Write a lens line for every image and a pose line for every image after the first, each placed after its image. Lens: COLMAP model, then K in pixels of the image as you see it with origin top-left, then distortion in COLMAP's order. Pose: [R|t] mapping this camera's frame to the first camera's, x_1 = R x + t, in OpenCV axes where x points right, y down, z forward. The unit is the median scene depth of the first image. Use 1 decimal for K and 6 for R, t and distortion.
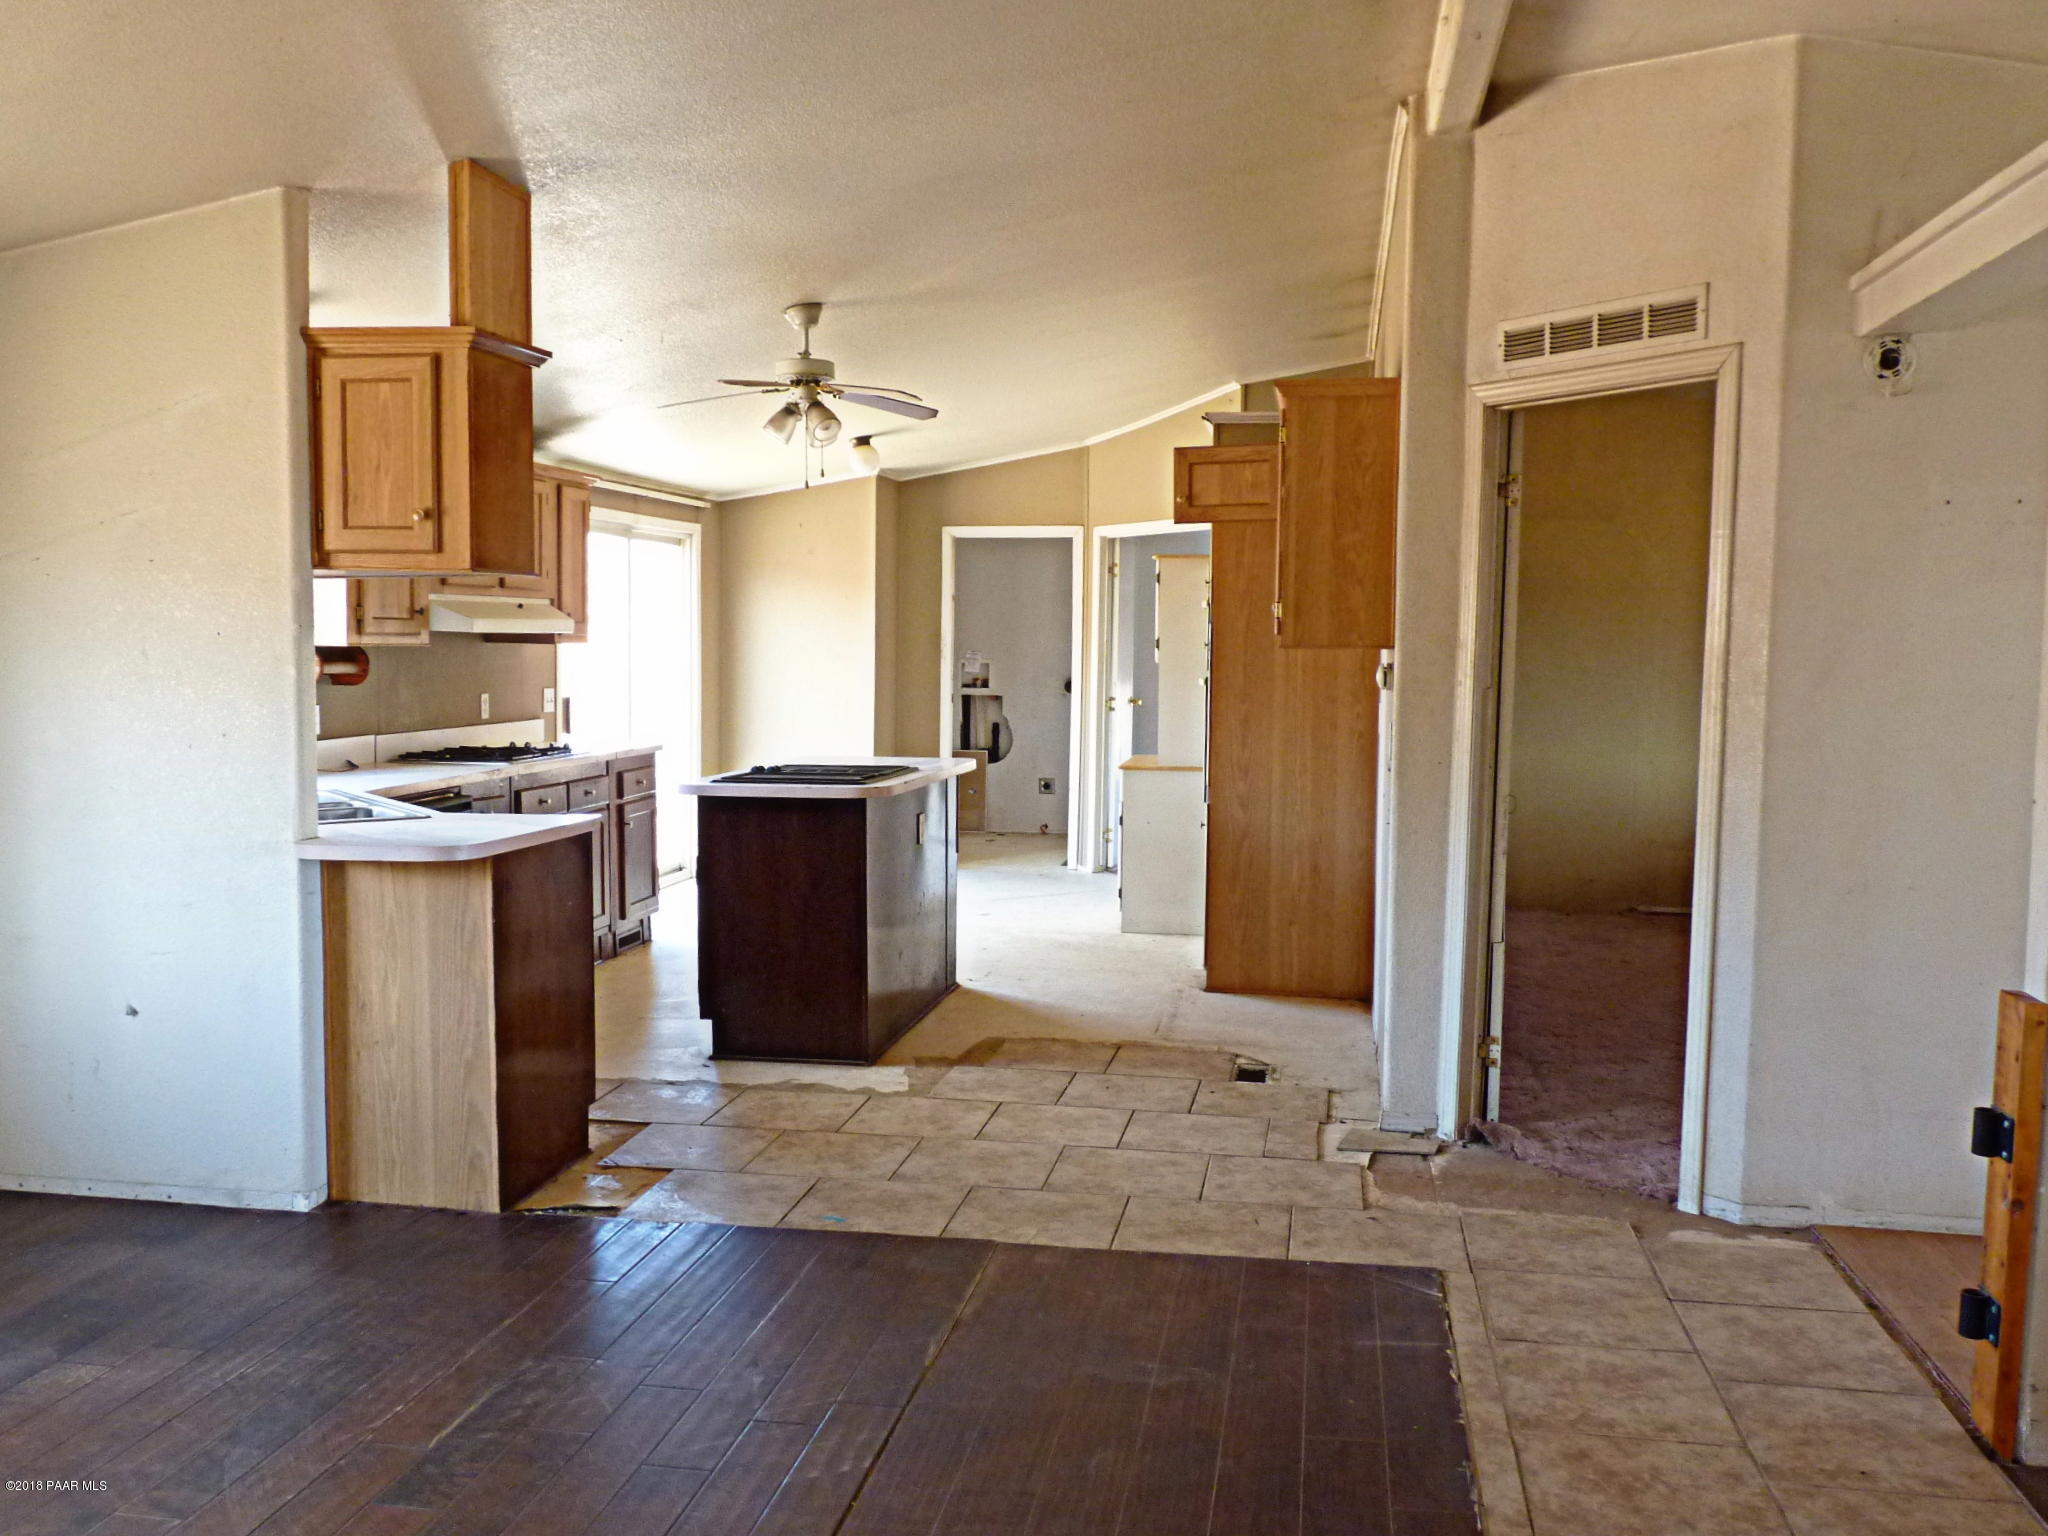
lens RADIAL K [[1726.9, 0, 1024.6], [0, 1726.9, 771.8], [0, 0, 1]] dist [-0.018488, 0.002982]
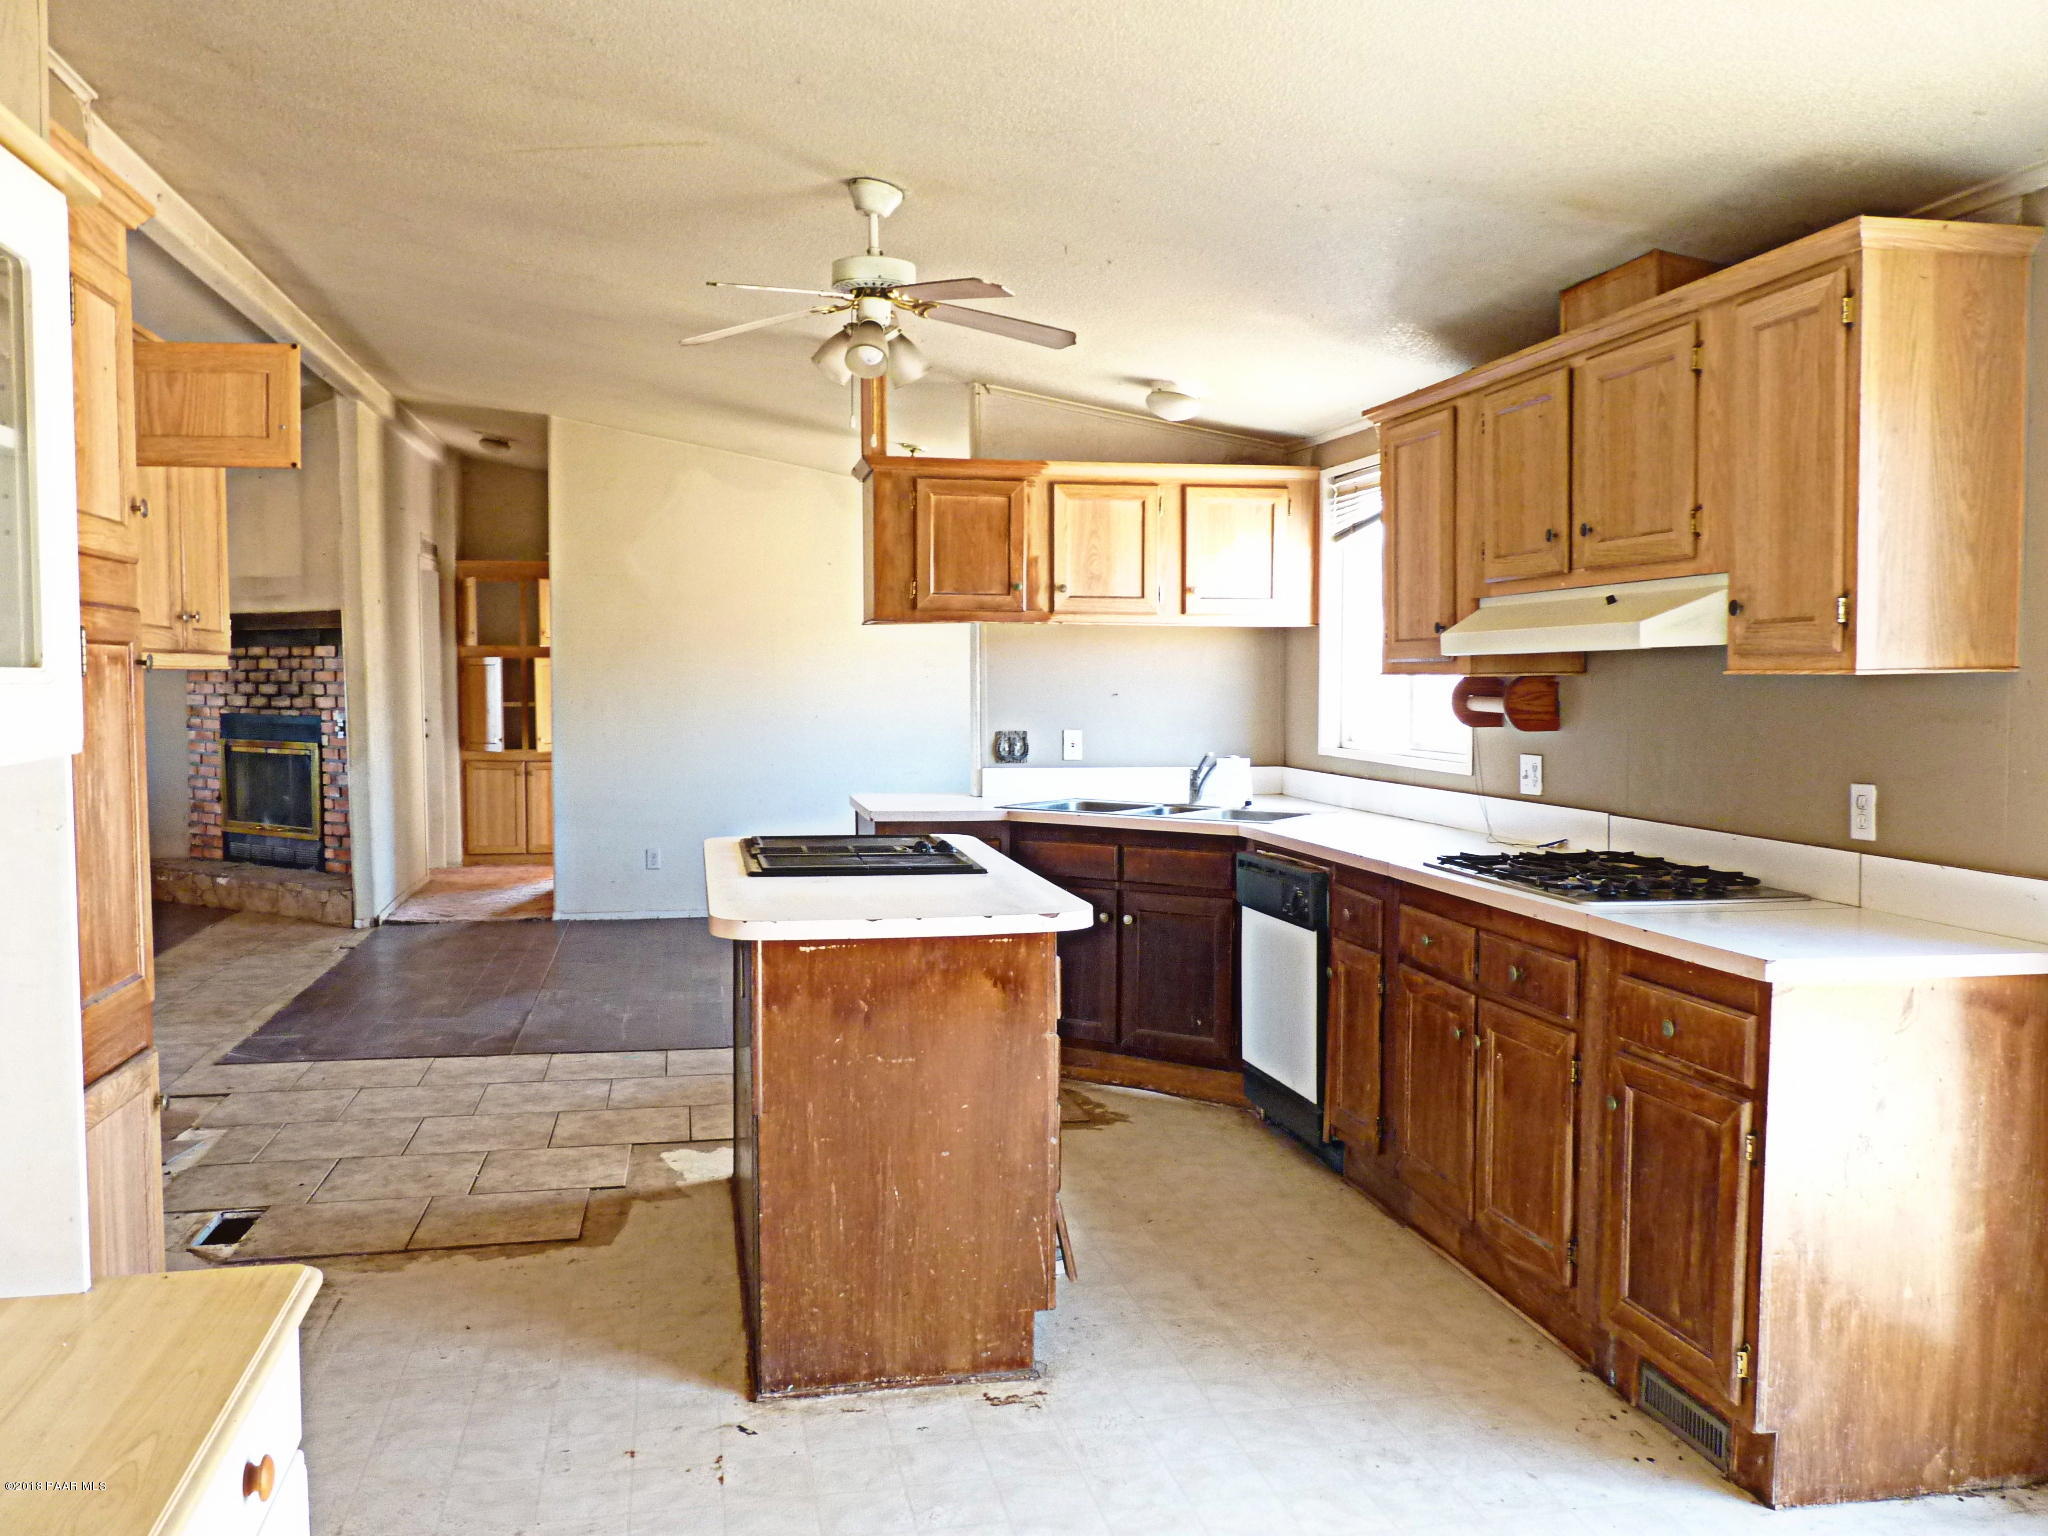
lens RADIAL K [[1653.2, 0, 1020.2], [0, 1653.2, 777.2], [0, 0, 1]] dist [-0.018207, 0.004645]
pose [[-0.930237, 0.015287, -0.366641, 0.068018], [-0.034829, 0.990943, 0.129685, -0.125834], [0.365303, 0.133408, -0.921280, 1.728447]]
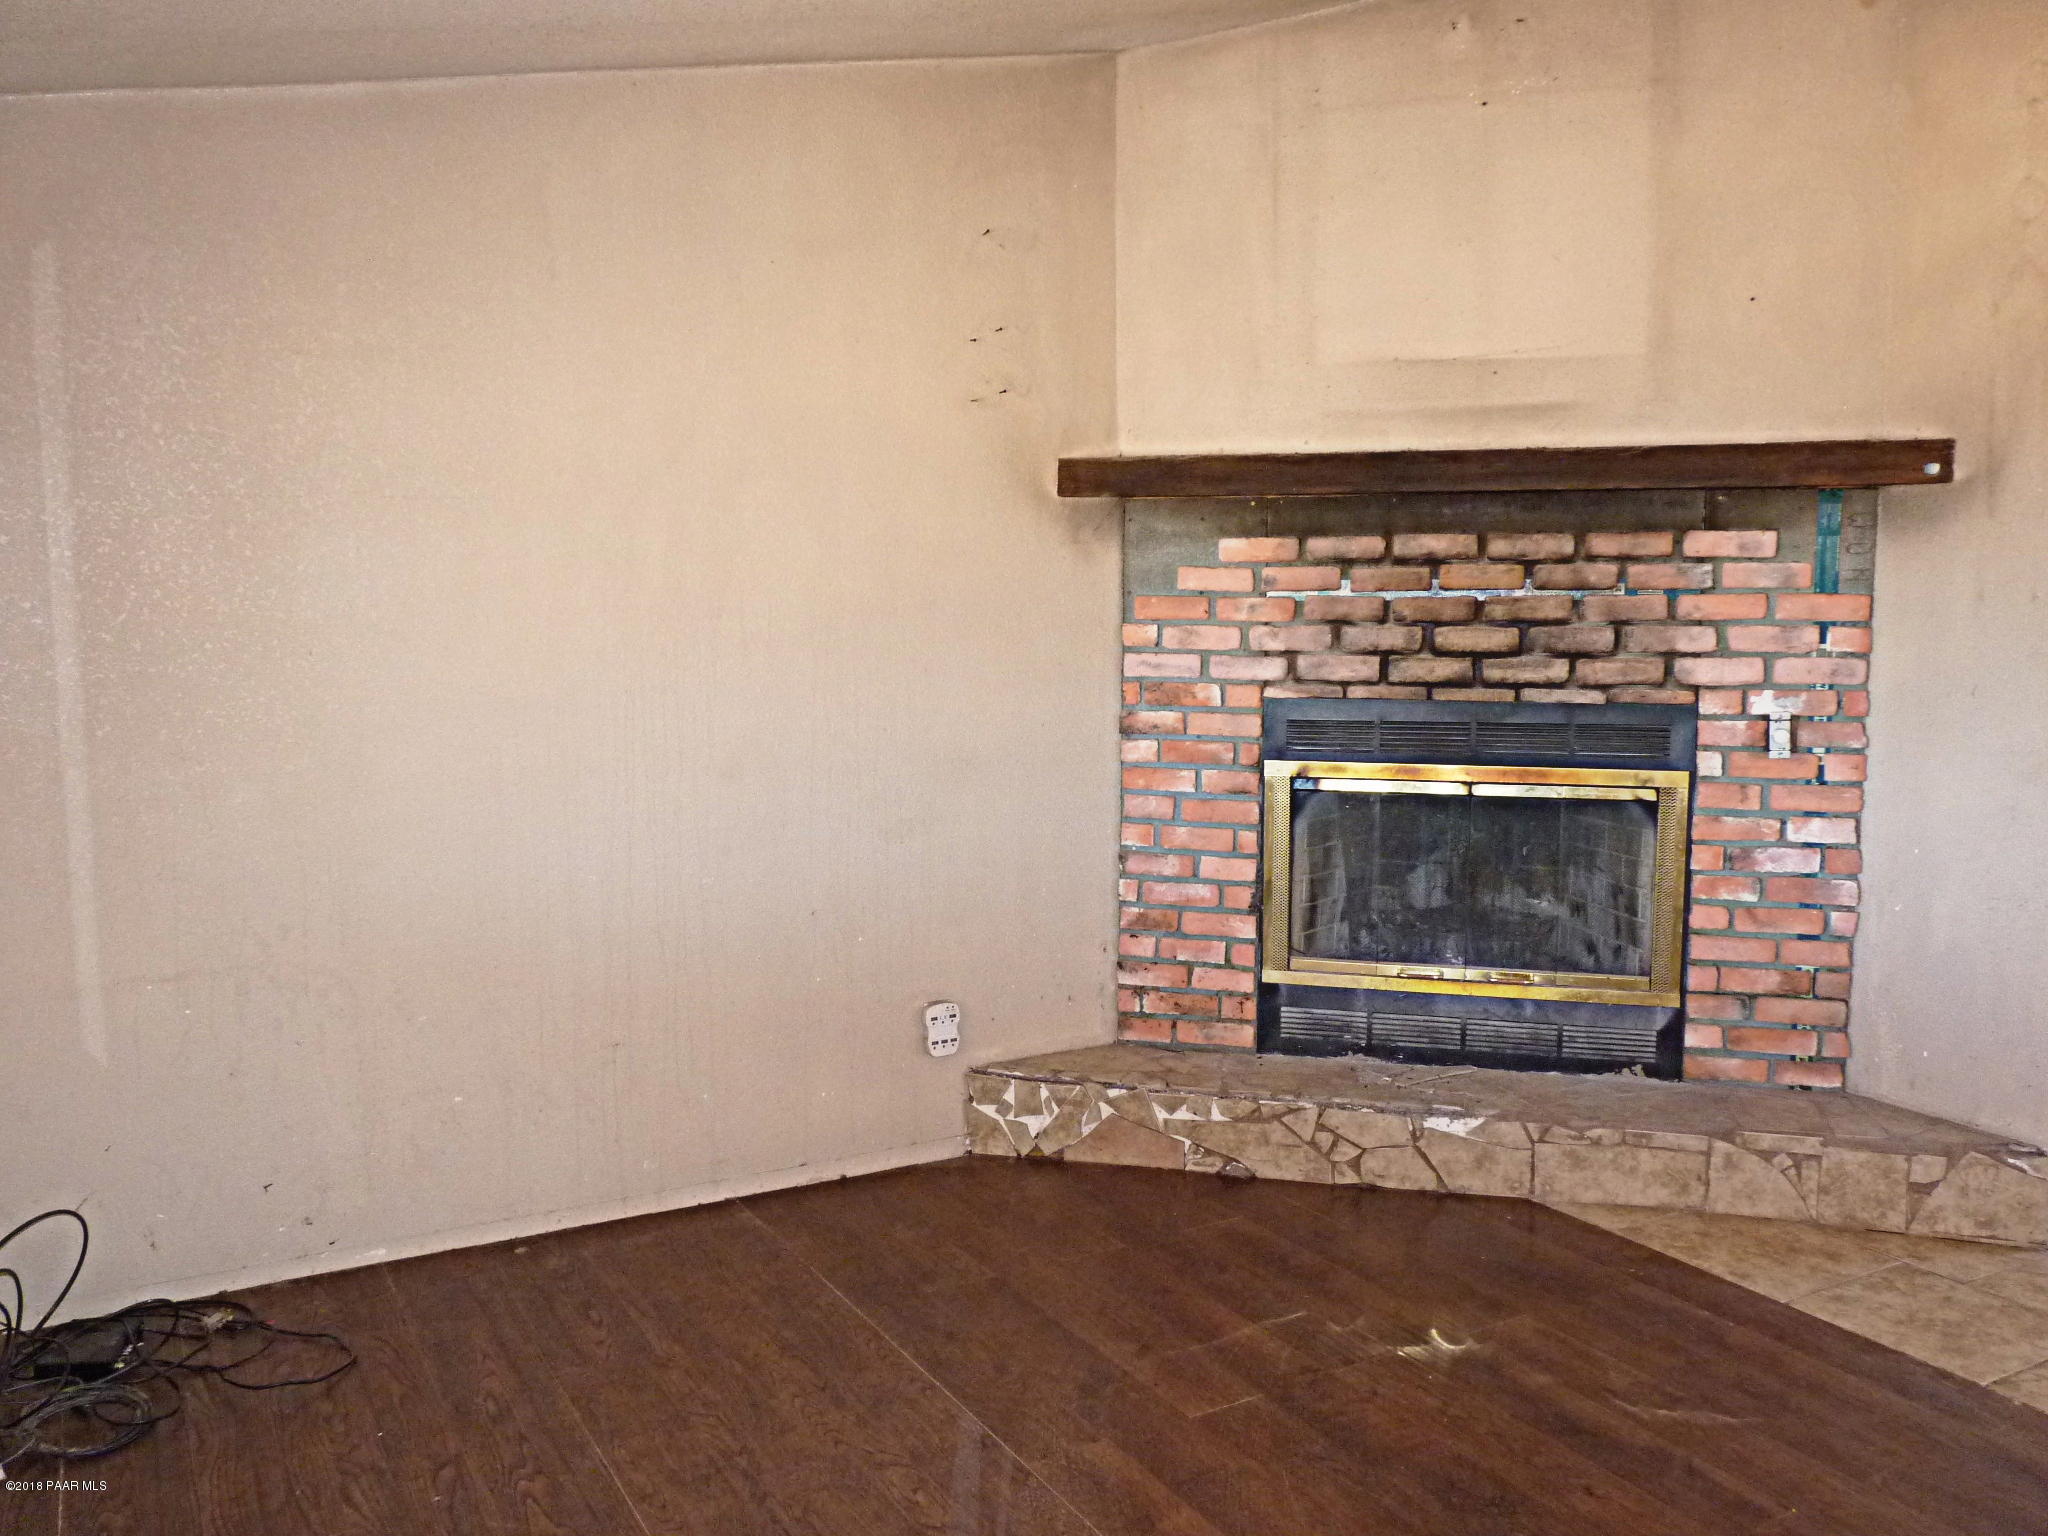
lens RADIAL K [[1653.2, 0, 1020.8], [0, 1653.2, 768.4], [0, 0, 1]] dist [-0.018207, 0.004645]
pose [[-0.774522, 0.061928, -0.629508, 0.741989], [-0.048924, 0.986350, 0.157227, -0.016080], [0.630652, 0.152573, -0.760920, 0.304889]]
